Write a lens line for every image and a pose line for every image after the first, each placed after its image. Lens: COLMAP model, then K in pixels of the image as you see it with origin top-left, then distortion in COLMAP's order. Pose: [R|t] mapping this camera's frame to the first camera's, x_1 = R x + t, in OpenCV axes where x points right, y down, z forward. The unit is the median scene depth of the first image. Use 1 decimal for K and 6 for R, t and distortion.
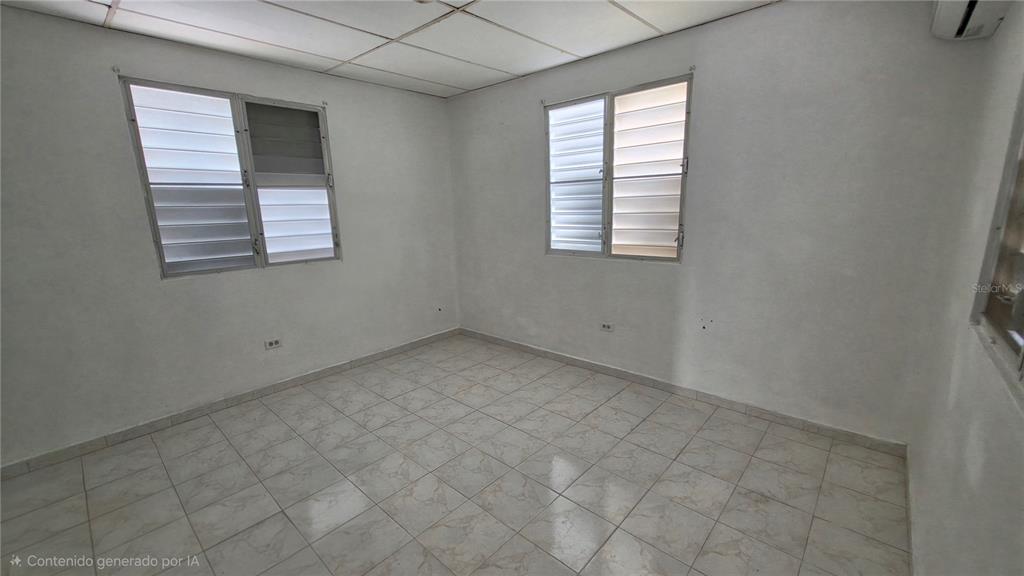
lens RADIAL K [[407.7, 0, 512.9], [0, 407.7, 288.3], [0, 0, 1]] dist [-0.002640, -0.000585]
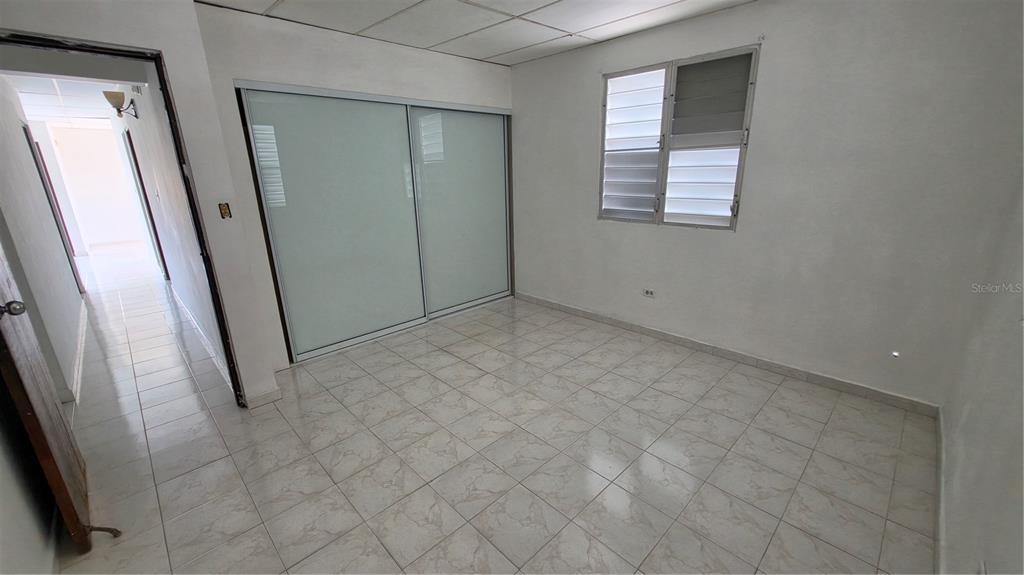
lens RADIAL K [[407.7, 0, 515.9], [0, 407.7, 289.0], [0, 0, 1]] dist [-0.002640, -0.000585]
pose [[-0.050551, 0.307367, -0.950247, 0.548484], [-0.179542, 0.933166, 0.311393, -0.175403], [0.982451, 0.186351, 0.008012, 0.694104]]
